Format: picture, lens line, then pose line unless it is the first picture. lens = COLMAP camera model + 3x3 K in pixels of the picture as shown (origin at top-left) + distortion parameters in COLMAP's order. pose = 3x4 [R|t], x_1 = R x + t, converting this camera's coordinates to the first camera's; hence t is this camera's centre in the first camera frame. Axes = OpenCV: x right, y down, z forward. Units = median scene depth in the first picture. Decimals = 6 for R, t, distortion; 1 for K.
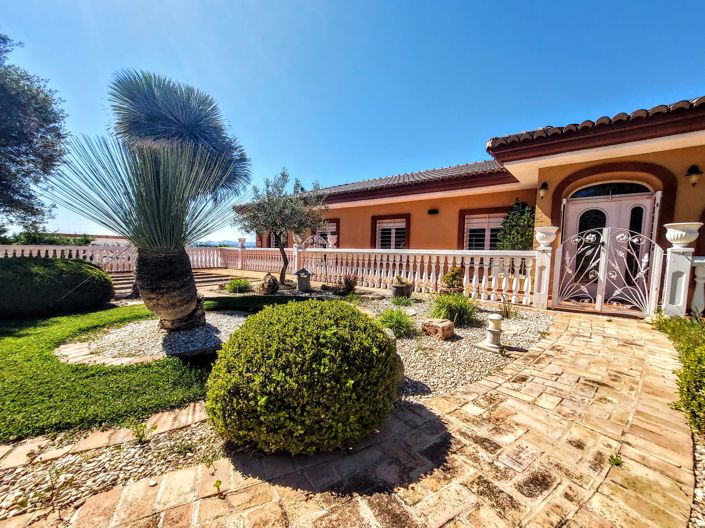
lens RADIAL K [[281.7, 0, 350.2], [0, 281.7, 264.4], [0, 0, 1]] dist [0.001838, 0.000763]
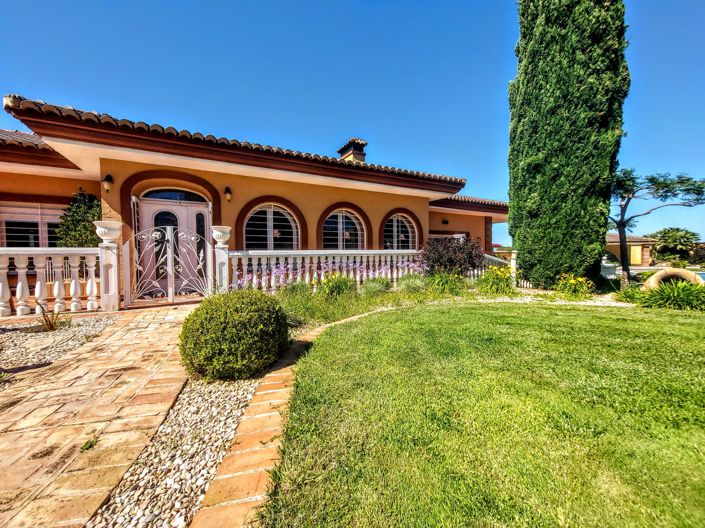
lens RADIAL K [[281.7, 0, 349.5], [0, 281.7, 263.5], [0, 0, 1]] dist [0.001838, 0.000763]
pose [[0.389463, -0.048808, 0.919748, 0.146670], [0.079659, 0.996638, 0.019157, 0.047268], [-0.917591, 0.065805, 0.392042, -0.070939]]
